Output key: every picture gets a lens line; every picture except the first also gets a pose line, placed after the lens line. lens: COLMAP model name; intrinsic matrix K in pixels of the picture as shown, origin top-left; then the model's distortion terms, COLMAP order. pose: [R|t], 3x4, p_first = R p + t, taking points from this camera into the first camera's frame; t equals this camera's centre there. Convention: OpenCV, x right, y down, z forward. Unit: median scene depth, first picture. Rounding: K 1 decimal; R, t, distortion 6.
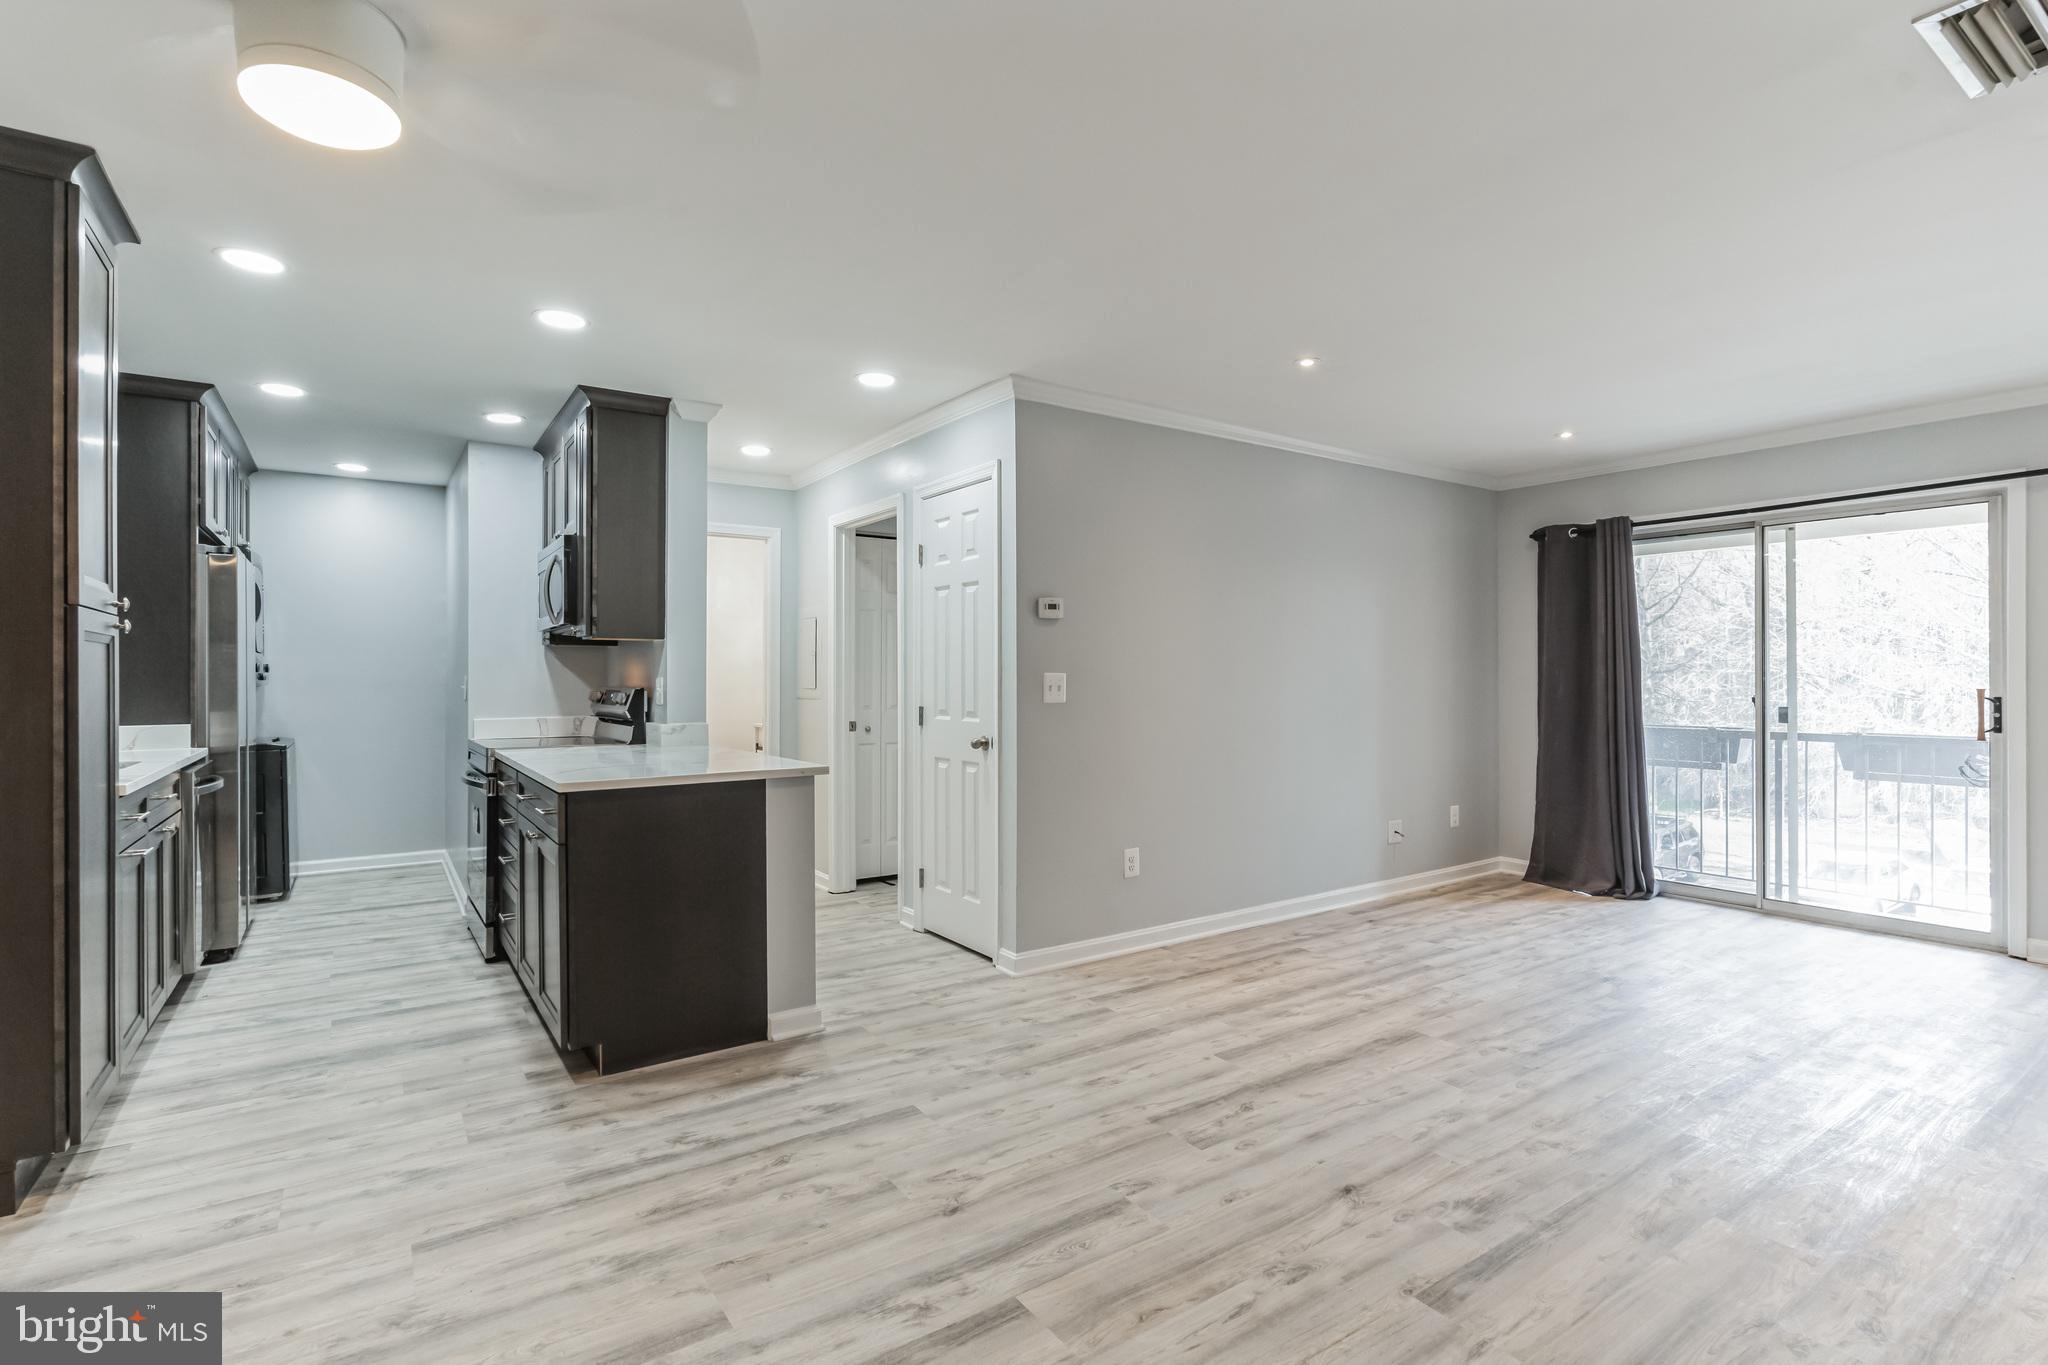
lens RADIAL K [[967.4, 0, 1027.2], [0, 967.4, 680.7], [0, 0, 1]] dist [-0.002035, 0.000215]
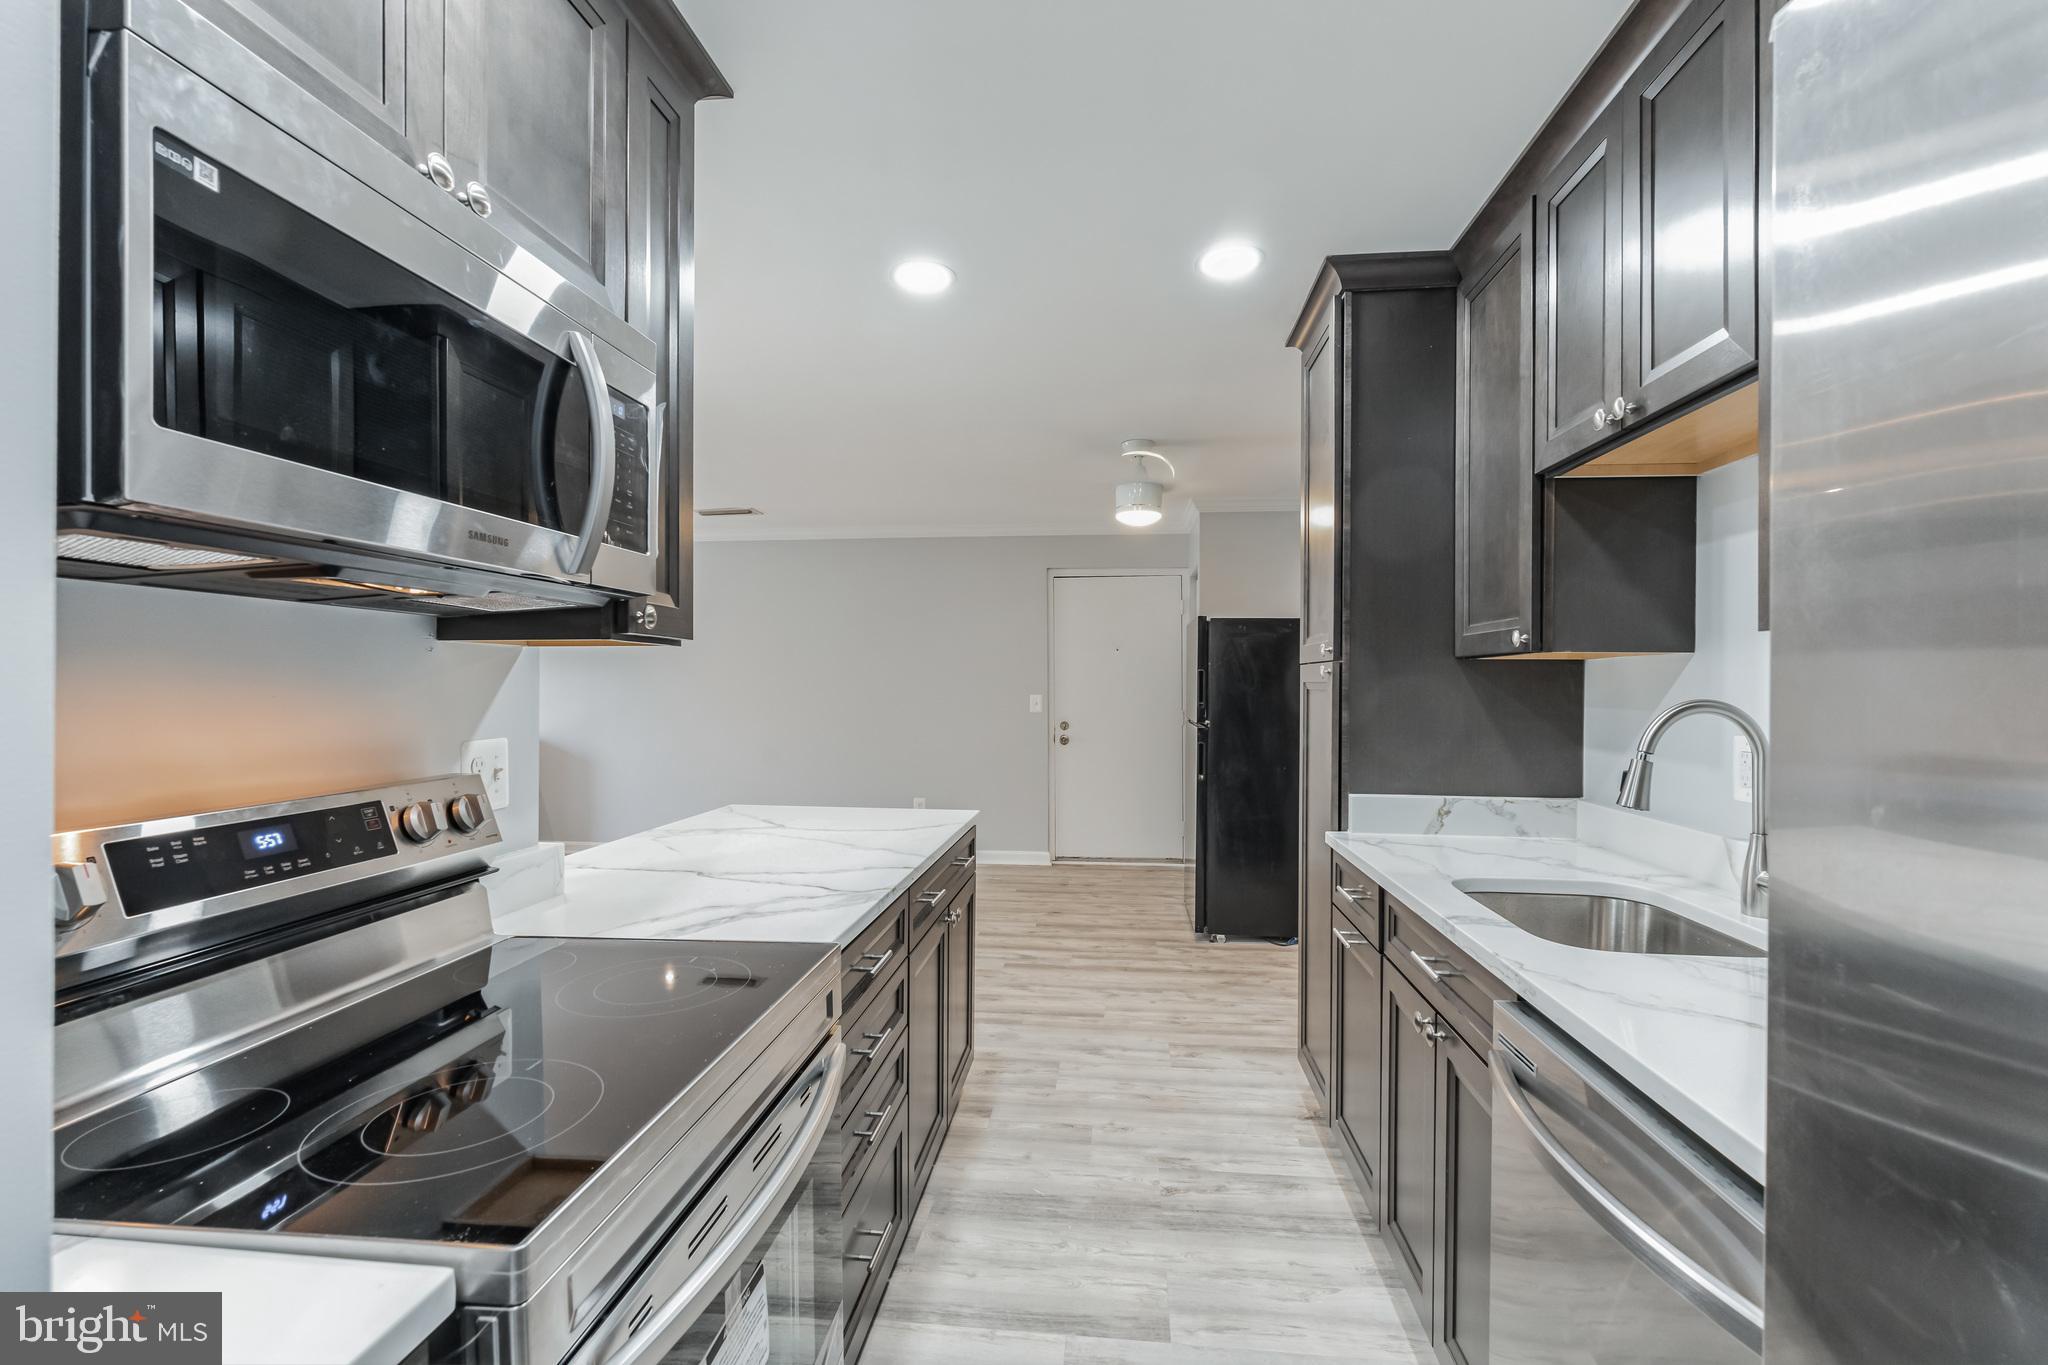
lens RADIAL K [[921.0, 0, 1021.8], [0, 921.0, 690.5], [0, 0, 1]] dist [-0.002839, -0.000257]
pose [[-0.754767, -0.004684, 0.655977, -0.854285], [0.000106, 0.999974, 0.007262, -0.027896], [-0.655994, 0.005550, -0.754746, 1.241893]]
